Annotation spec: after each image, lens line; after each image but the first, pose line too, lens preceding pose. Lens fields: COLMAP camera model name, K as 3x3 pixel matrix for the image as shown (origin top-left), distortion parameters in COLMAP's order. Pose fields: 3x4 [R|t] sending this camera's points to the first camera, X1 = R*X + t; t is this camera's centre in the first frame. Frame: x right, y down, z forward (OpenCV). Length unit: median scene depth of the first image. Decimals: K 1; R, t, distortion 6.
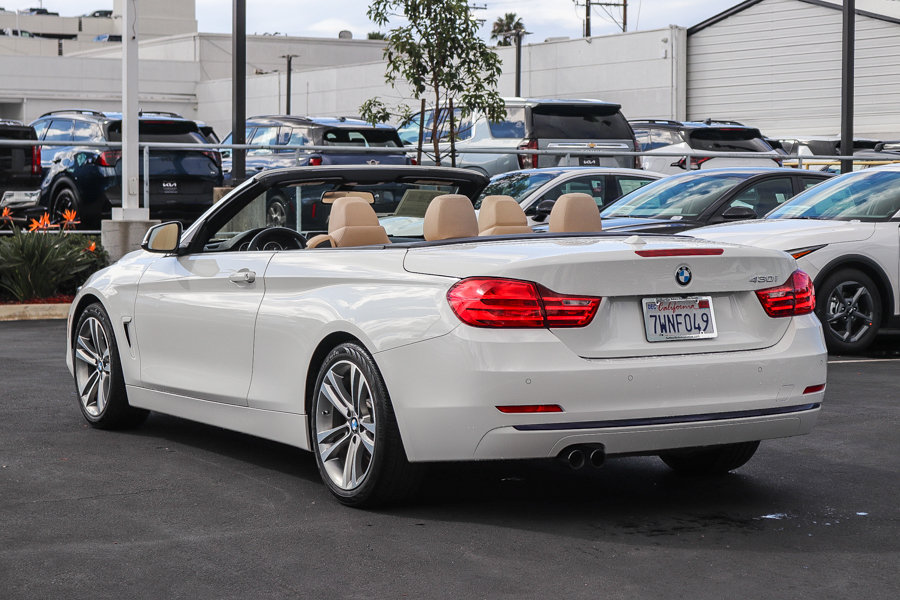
lens RADIAL K [[2086.0, 0, 450.0], [0, 2086.0, 300.0], [0, 0, 1]] dist [-0.090886, 0.401915]
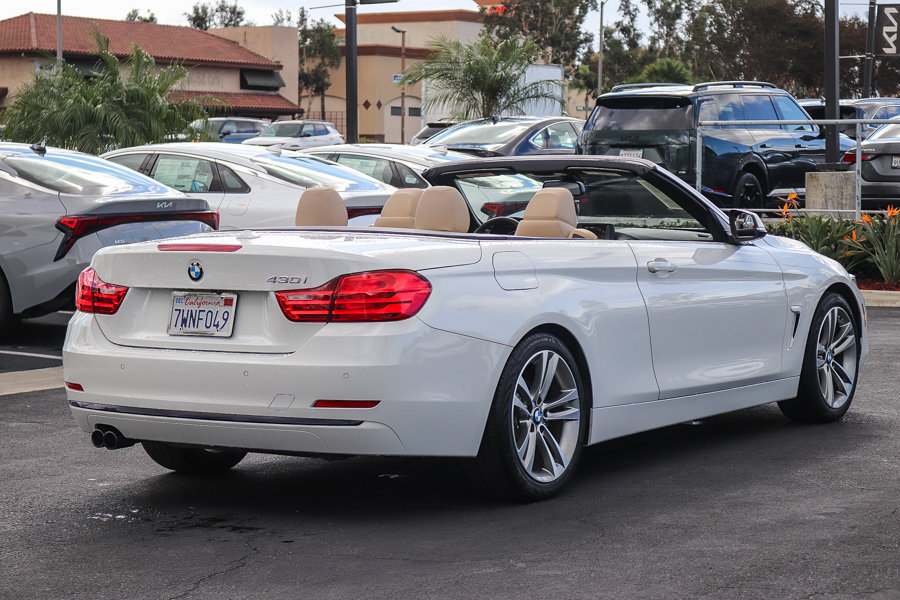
lens RADIAL K [[2143.9, 0, 488.8], [0, 2143.9, 301.0], [0, 0, 1]] dist [0.035603, -0.141952]
pose [[0.463485, 0.055087, -0.884391, 0.962154], [-0.046906, 0.998192, 0.037593, -0.037827], [0.884862, 0.024059, 0.465231, 0.577123]]
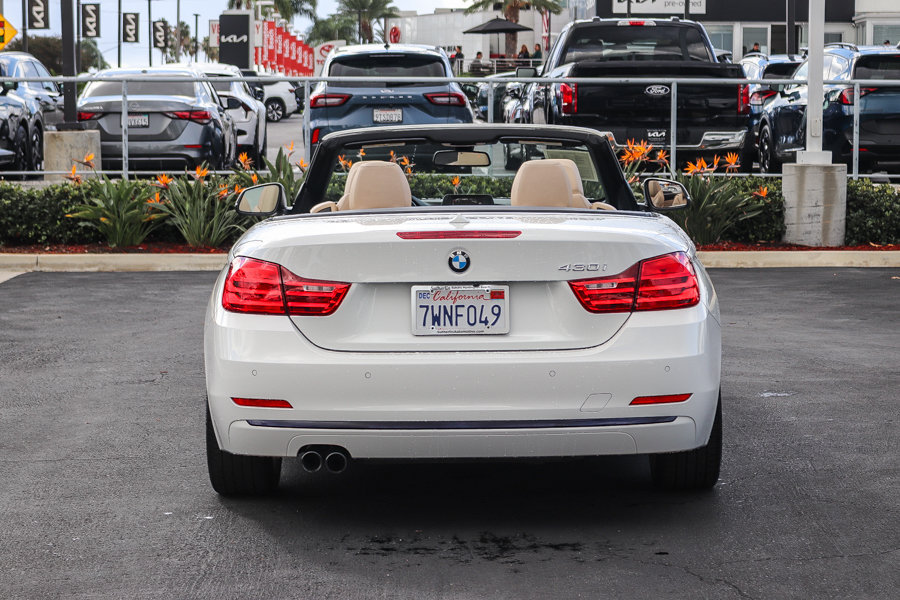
lens RADIAL K [[2191.3, 0, 451.5], [0, 2191.3, 239.5], [0, 0, 1]] dist [-0.004760, -0.039253]
pose [[0.859660, 0.025516, -0.510229, 0.513650], [-0.023507, 0.999670, 0.010386, -0.026944], [0.510325, 0.003066, 0.859976, 0.186320]]
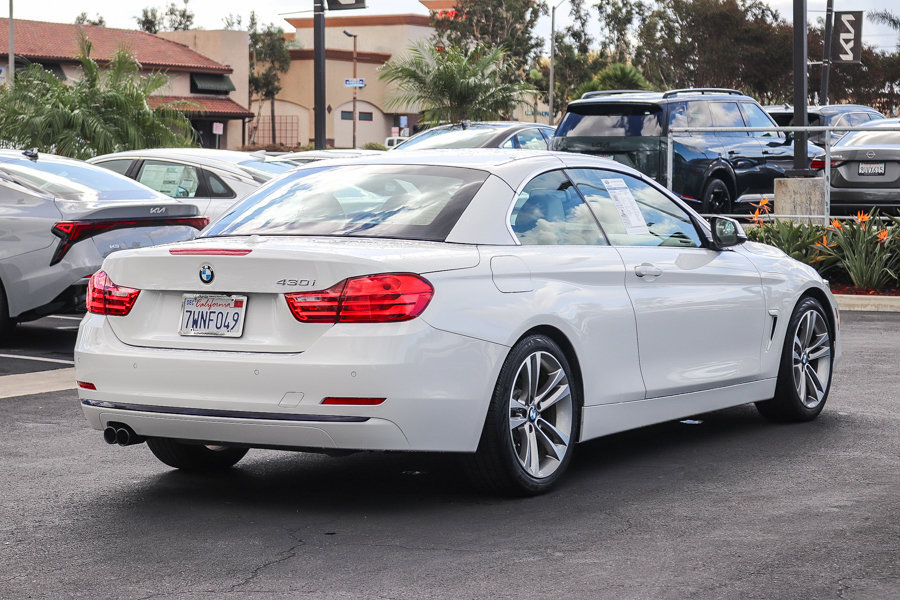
lens RADIAL K [[2143.9, 0, 488.8], [0, 2143.9, 301.0], [0, 0, 1]] dist [0.035603, -0.141952]
pose [[0.481441, 0.053327, -0.874855, 0.986563], [-0.048146, 0.998249, 0.034354, -0.037010], [0.875155, 0.025581, 0.483166, 0.542505]]
